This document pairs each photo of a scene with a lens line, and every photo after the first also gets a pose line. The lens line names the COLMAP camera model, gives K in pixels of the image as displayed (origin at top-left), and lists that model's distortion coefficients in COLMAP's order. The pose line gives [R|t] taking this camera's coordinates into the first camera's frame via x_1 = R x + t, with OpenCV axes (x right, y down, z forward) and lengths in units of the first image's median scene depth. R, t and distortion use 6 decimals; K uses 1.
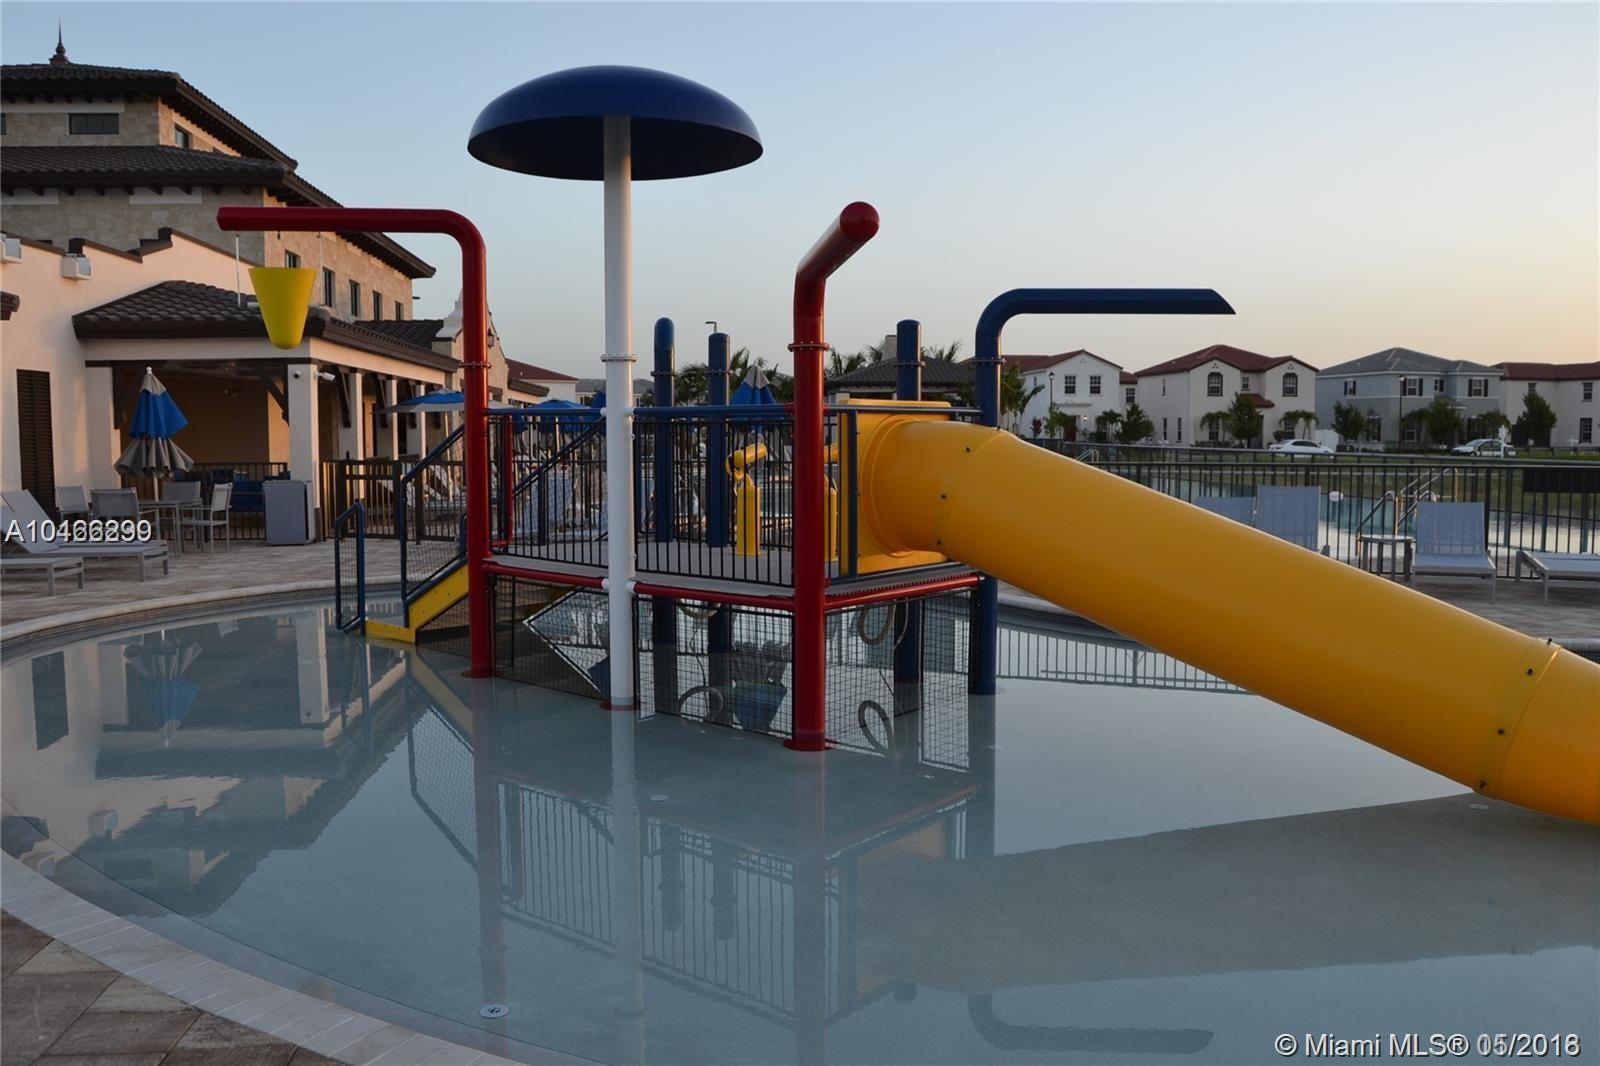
lens RADIAL K [[1277.1, 0, 800.0], [0, 1277.1, 533.0], [0, 0, 1]] dist [-0.103427, 0.045729]
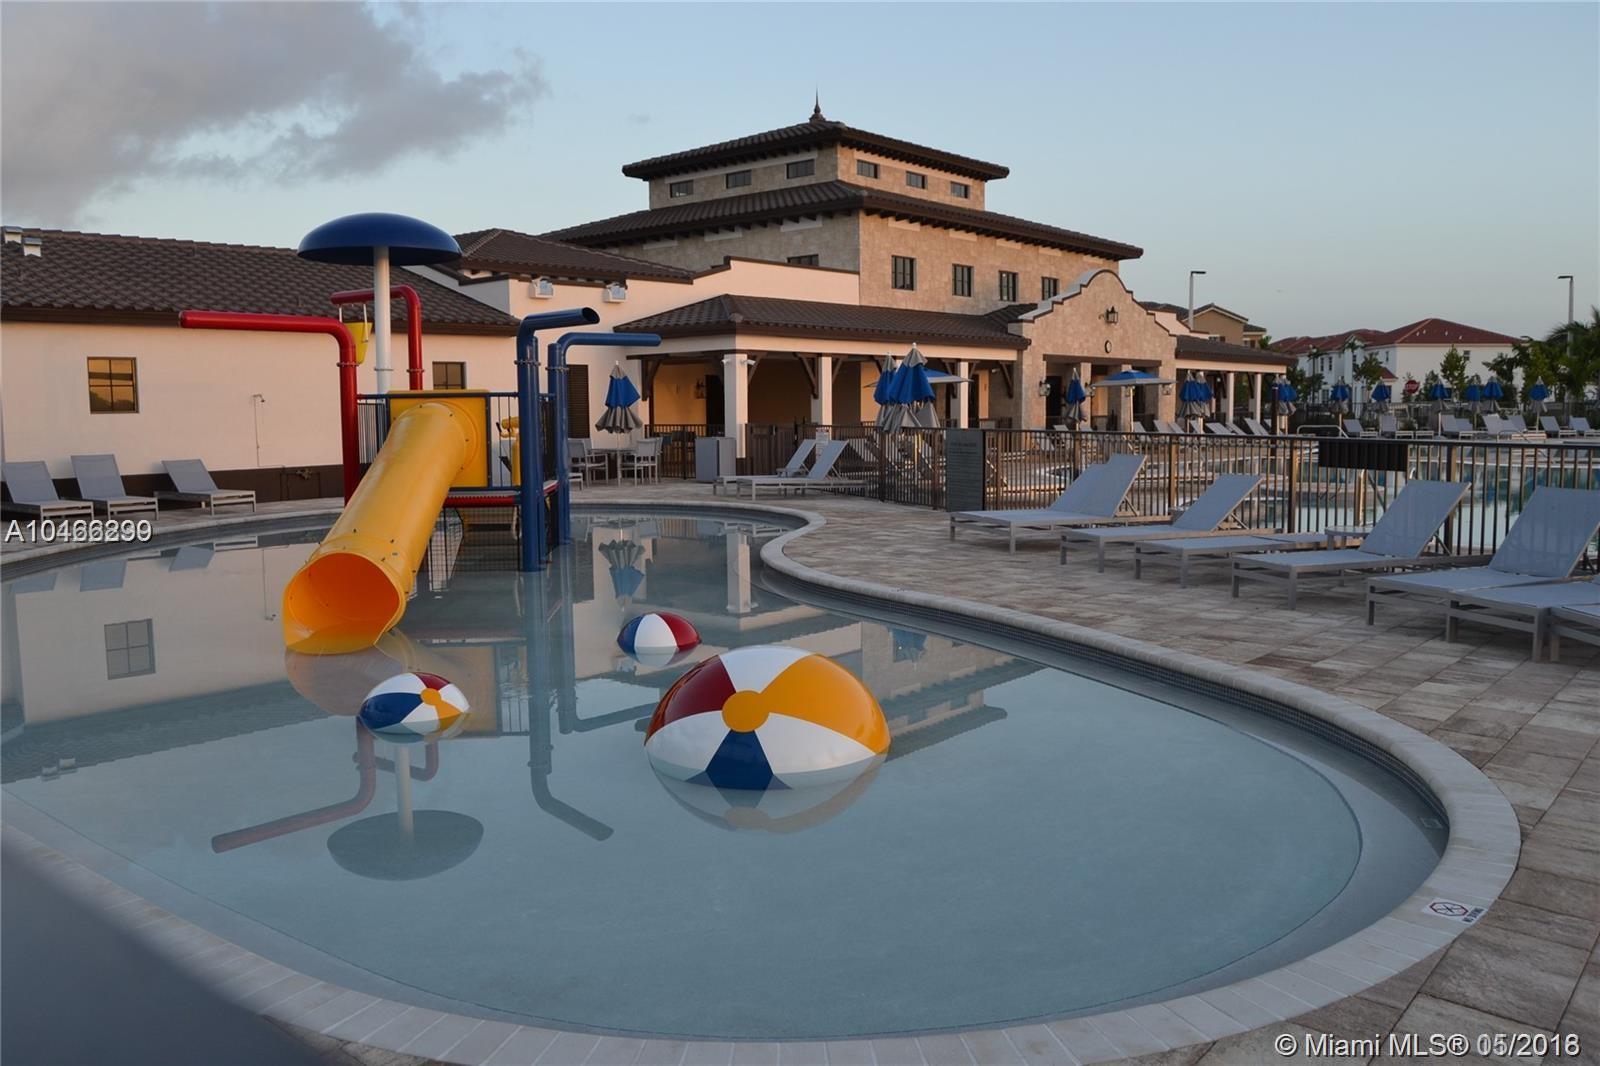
lens RADIAL K [[1277.1, 0, 800.0], [0, 1277.1, 533.0], [0, 0, 1]] dist [-0.103427, 0.045729]
pose [[0.696266, 0.069031, -0.714457, 0.594683], [-0.048415, 0.997614, 0.049207, -0.007913], [0.716149, 0.000329, 0.697947, 0.053441]]
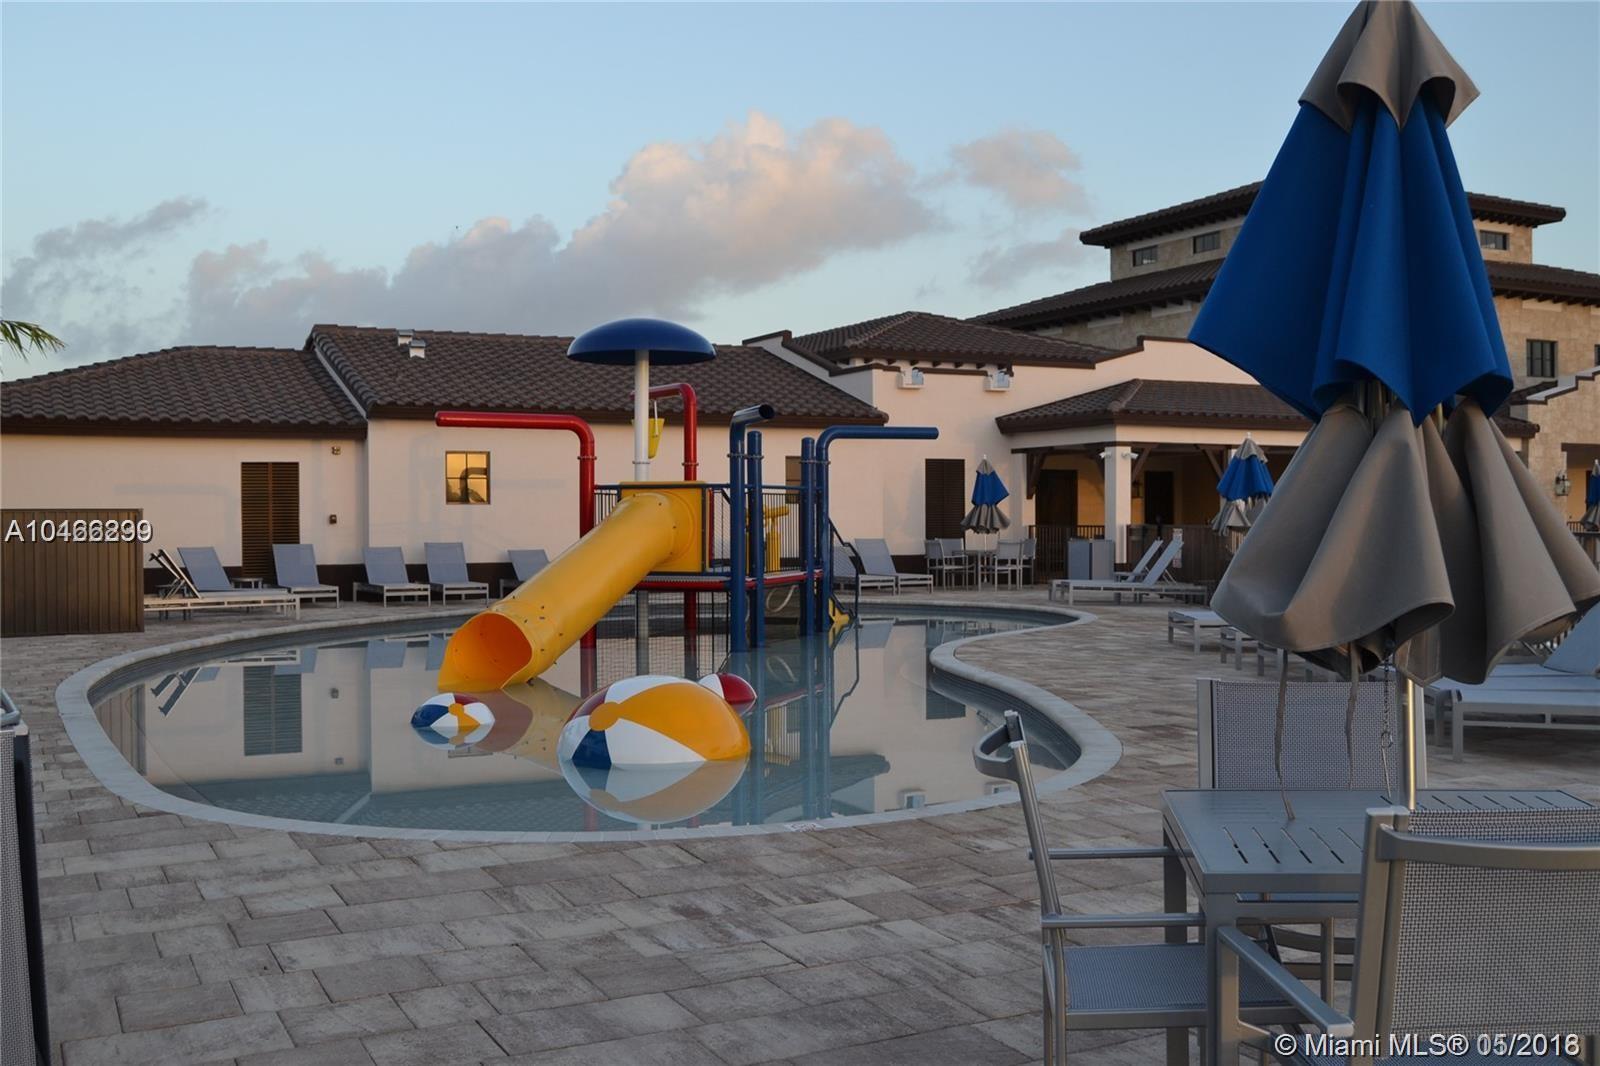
lens RADIAL K [[1588.1, 0, 800.0], [0, 1588.1, 533.0], [0, 0, 1]] dist [-0.079635, 0.022192]
pose [[0.367454, 0.012737, -0.929954, 0.828725], [-0.069257, 0.997505, -0.013704, -0.005095], [0.927459, 0.069441, 0.367419, 0.119174]]
